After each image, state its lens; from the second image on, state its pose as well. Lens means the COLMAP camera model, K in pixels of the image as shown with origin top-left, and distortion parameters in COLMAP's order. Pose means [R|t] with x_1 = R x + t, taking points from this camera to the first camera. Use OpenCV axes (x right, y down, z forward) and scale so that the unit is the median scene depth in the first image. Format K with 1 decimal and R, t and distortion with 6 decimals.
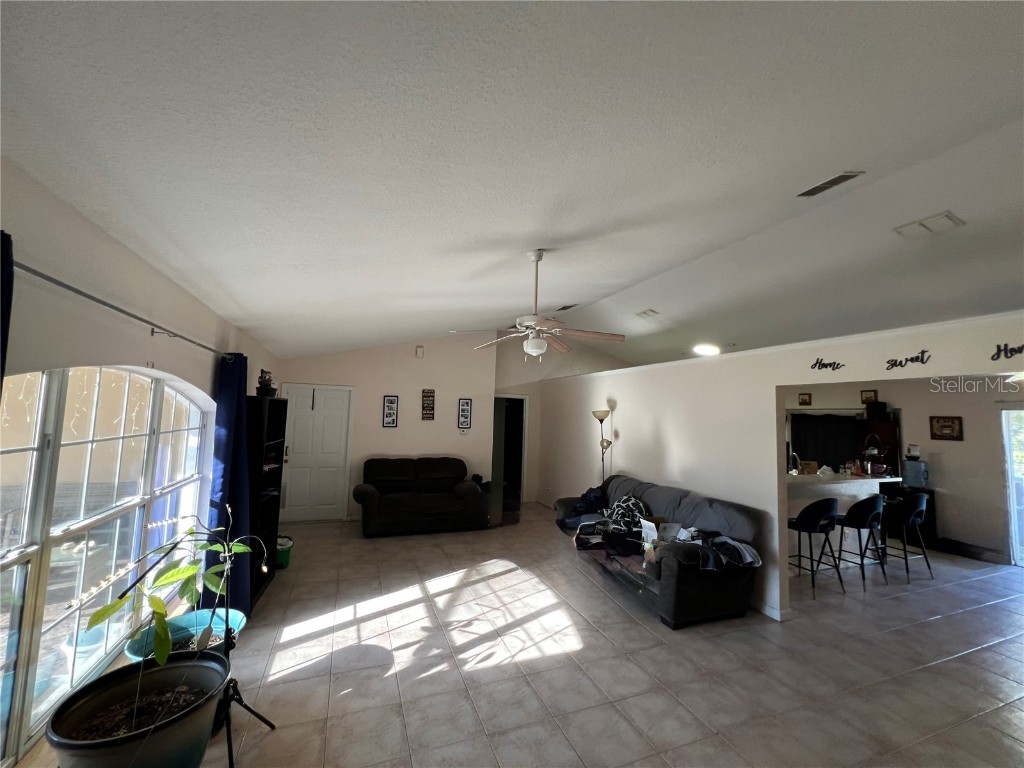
lens RADIAL K [[405.8, 0, 510.7], [0, 405.8, 379.2], [0, 0, 1]] dist [0.001540, 0.000138]
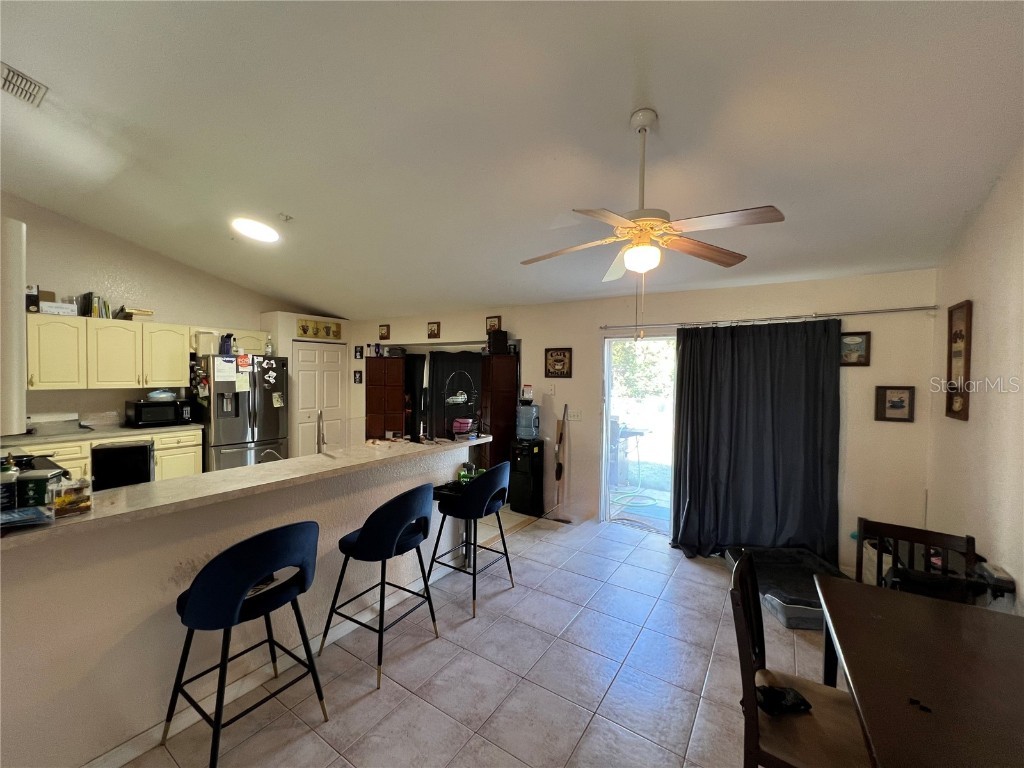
lens RADIAL K [[409.0, 0, 511.6], [0, 409.0, 382.9], [0, 0, 1]] dist [-0.000840, -0.000134]
pose [[0.815295, -0.042014, 0.577520, 0.520935], [-0.033129, 0.992346, 0.118960, 0.065808], [-0.578097, -0.116120, 0.807663, 0.392935]]
